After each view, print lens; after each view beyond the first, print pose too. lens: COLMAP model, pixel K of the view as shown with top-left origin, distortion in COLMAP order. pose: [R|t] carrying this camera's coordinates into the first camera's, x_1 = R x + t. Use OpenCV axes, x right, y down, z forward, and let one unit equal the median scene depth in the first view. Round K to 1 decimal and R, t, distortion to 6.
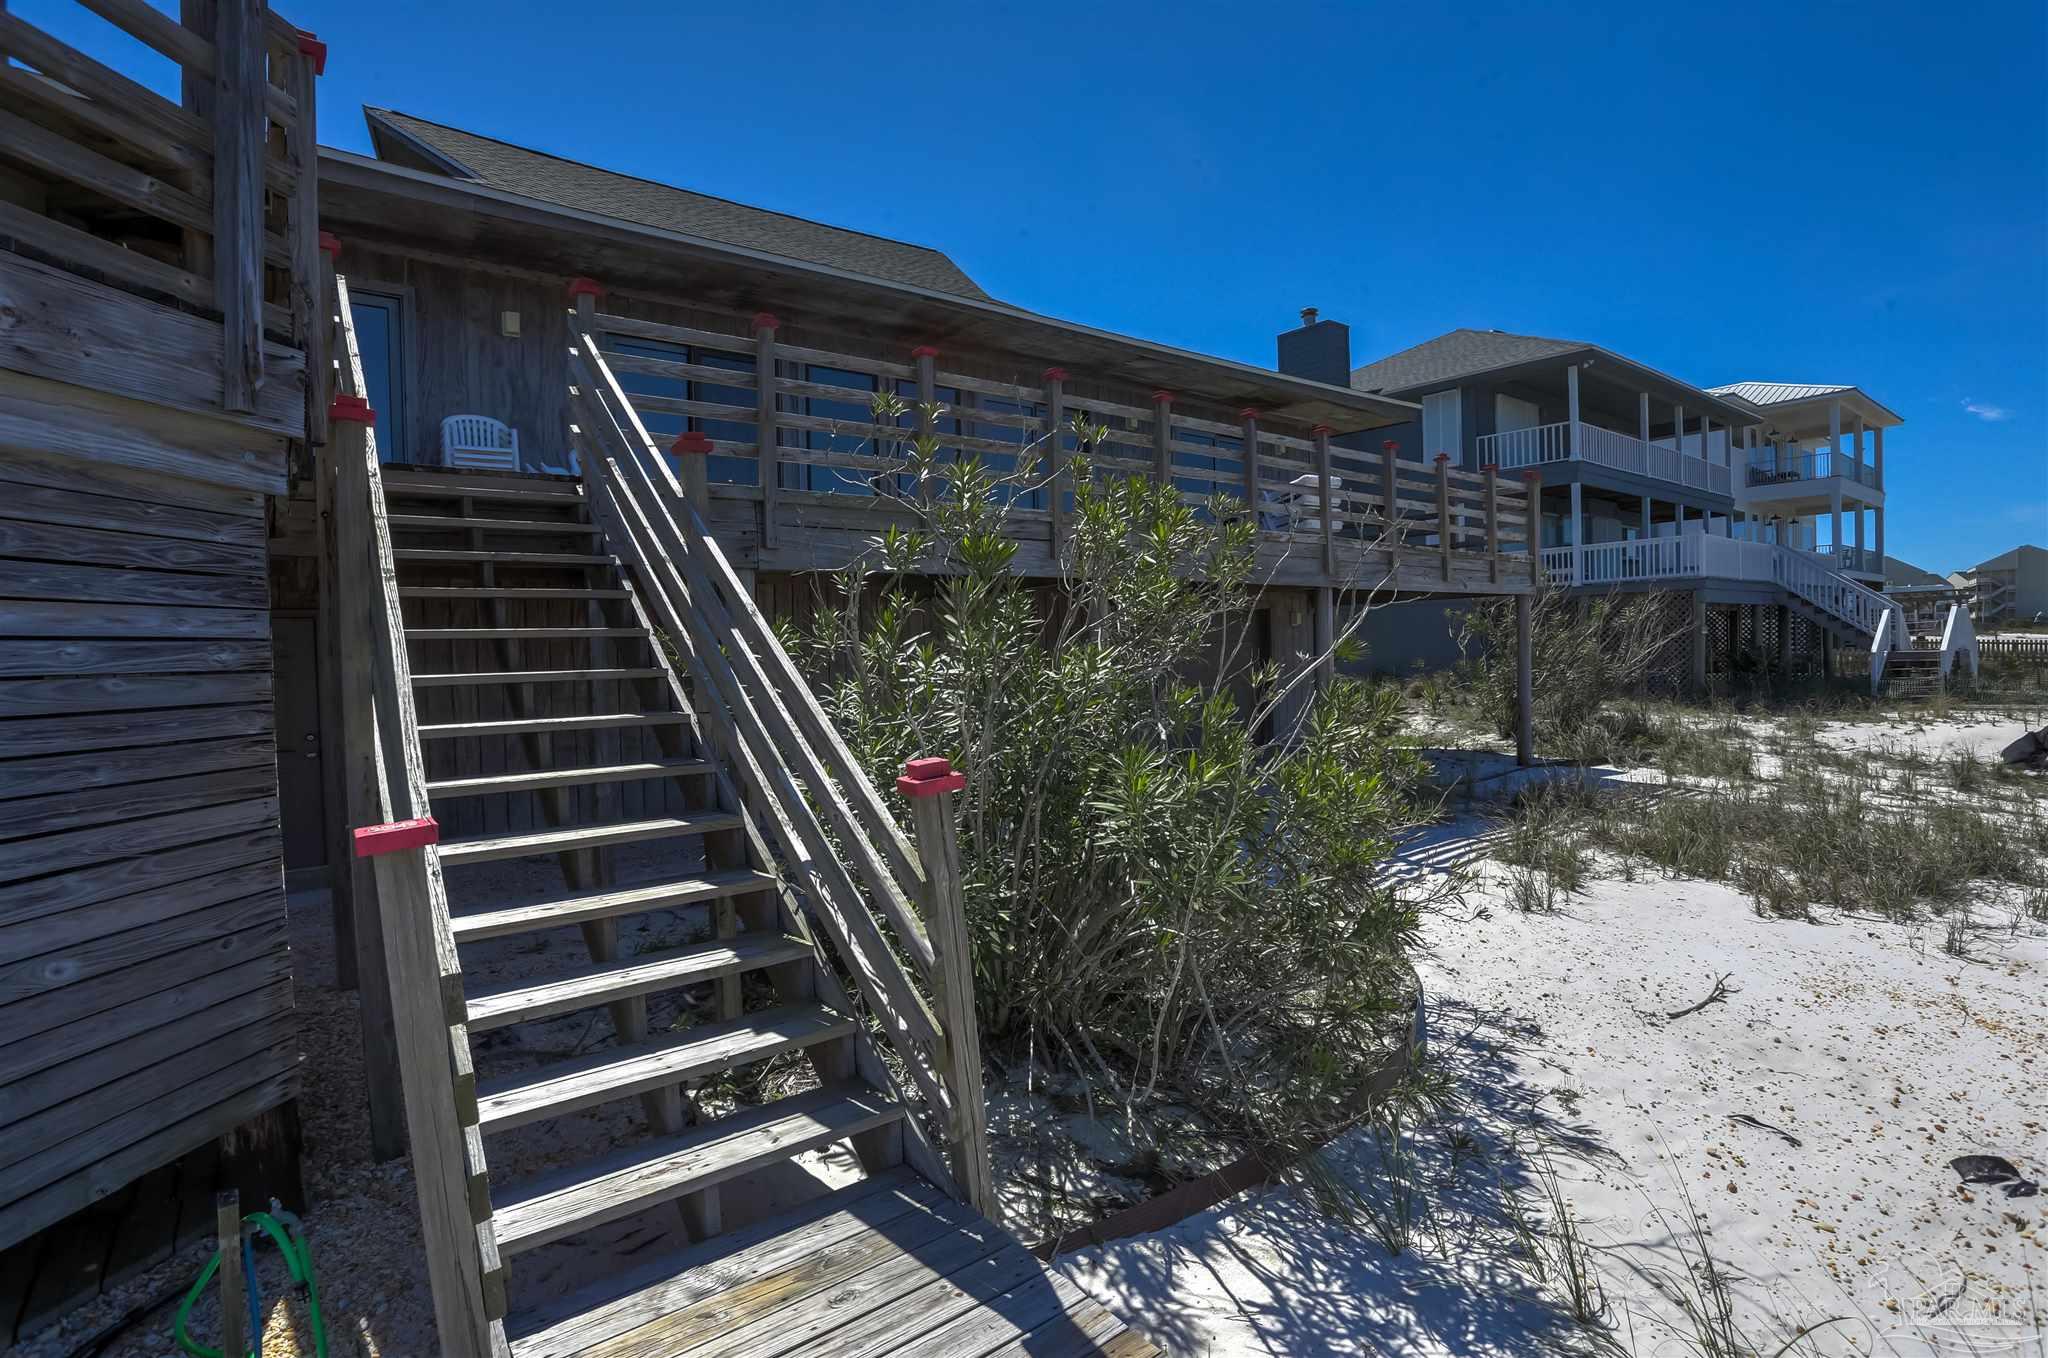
lens RADIAL K [[970.8, 0, 1024.0], [0, 970.8, 679.0], [0, 0, 1]] dist [0.004551, 0.000344]
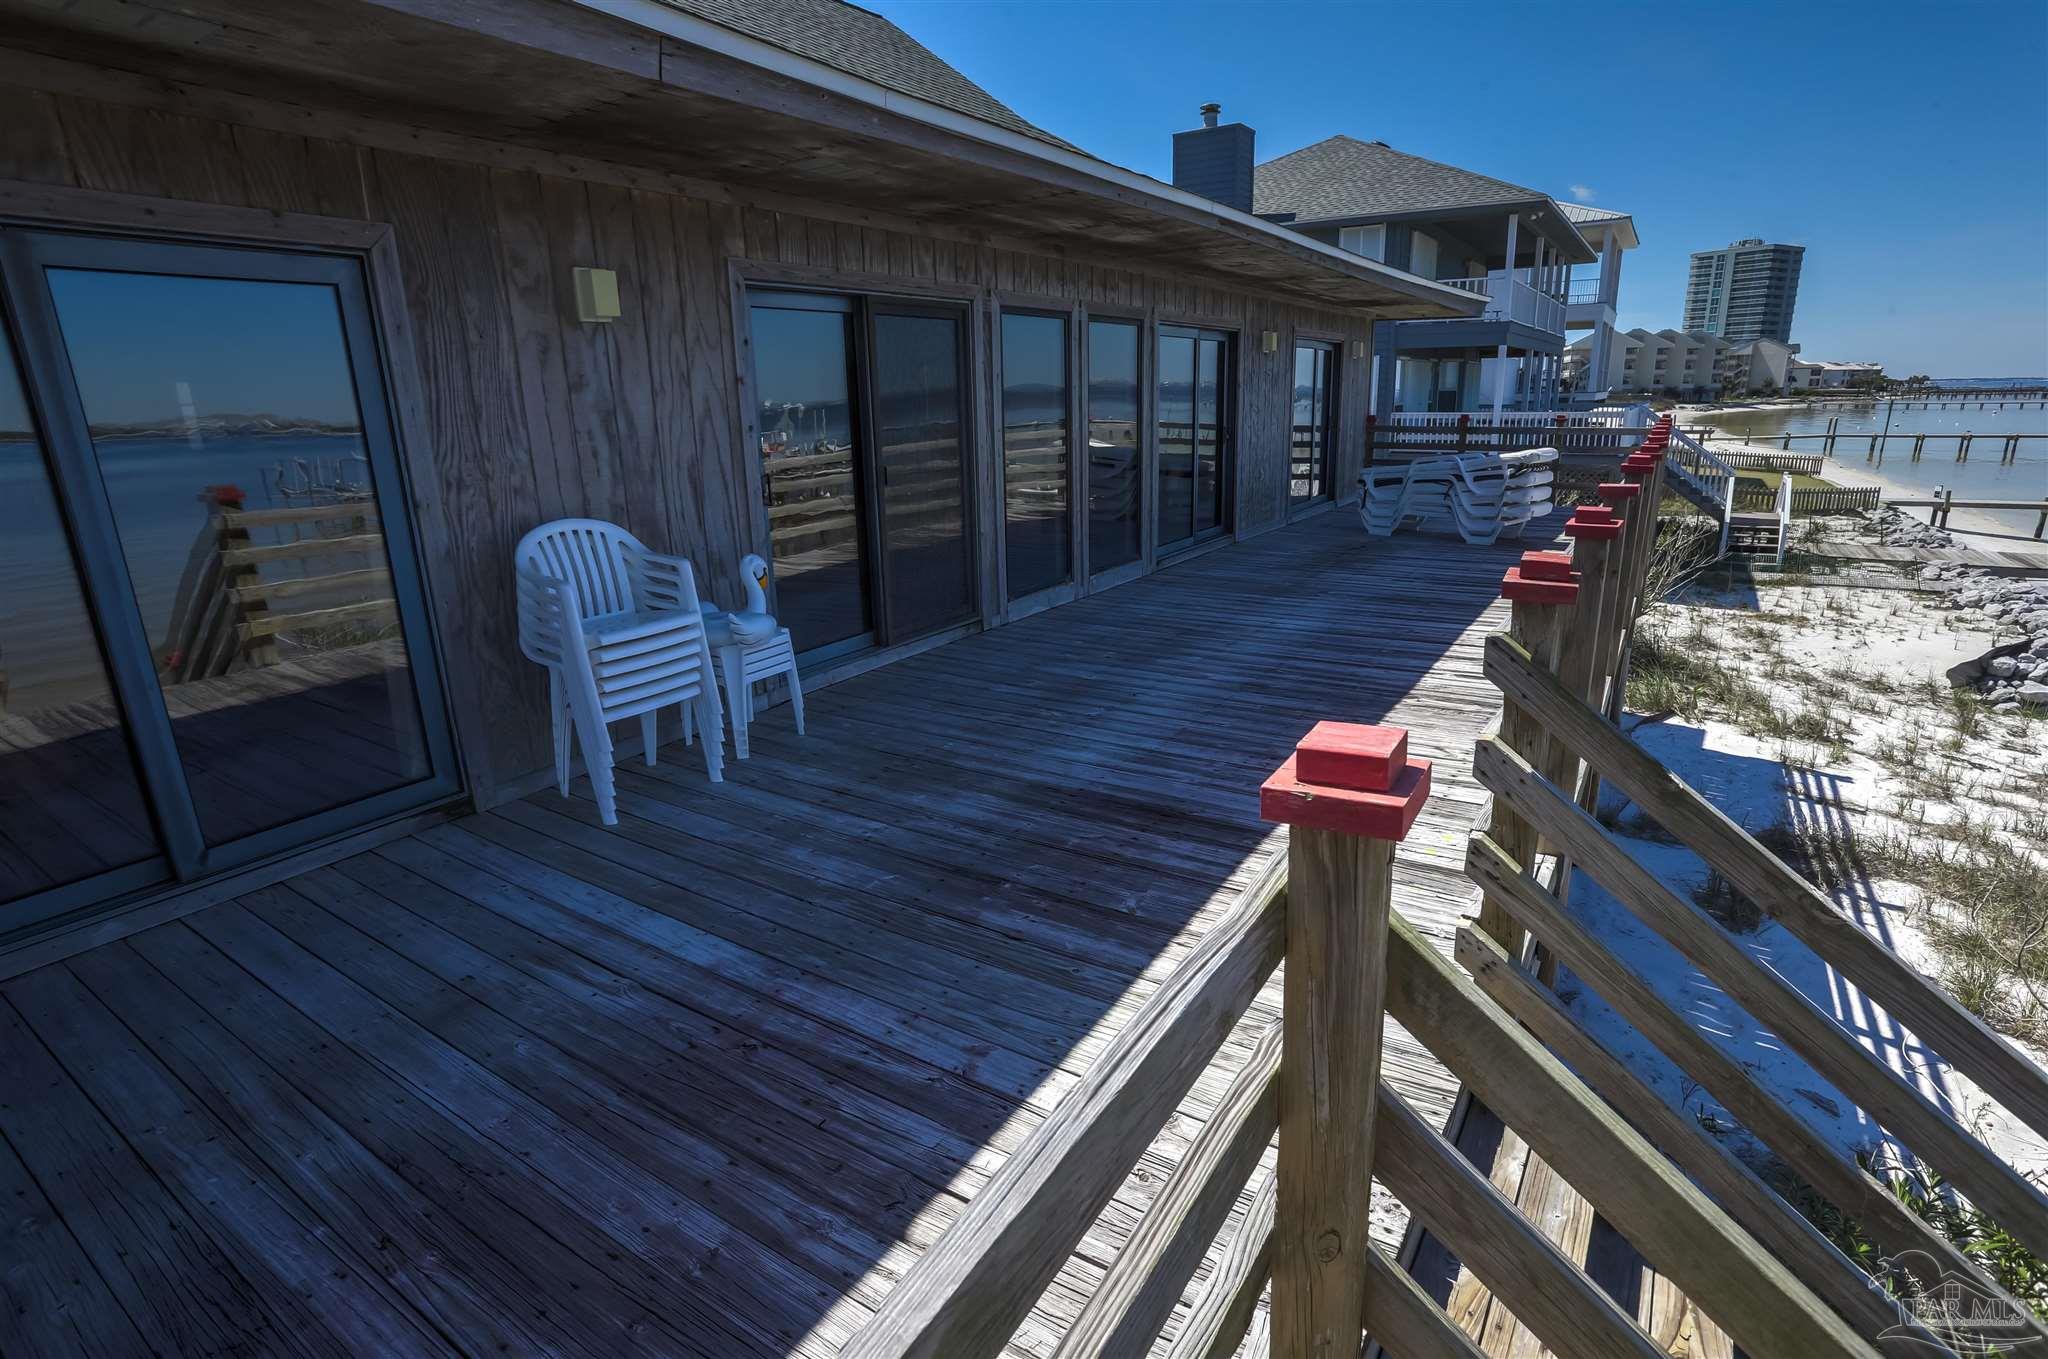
lens RADIAL K [[970.8, 0, 1024.0], [0, 970.8, 679.5], [0, 0, 1]] dist [0.004551, 0.000344]
pose [[0.952058, -0.083154, 0.294398, -0.481329], [0.012182, 0.971890, 0.235119, -0.292353], [-0.305673, -0.220261, 0.926309, 0.469494]]
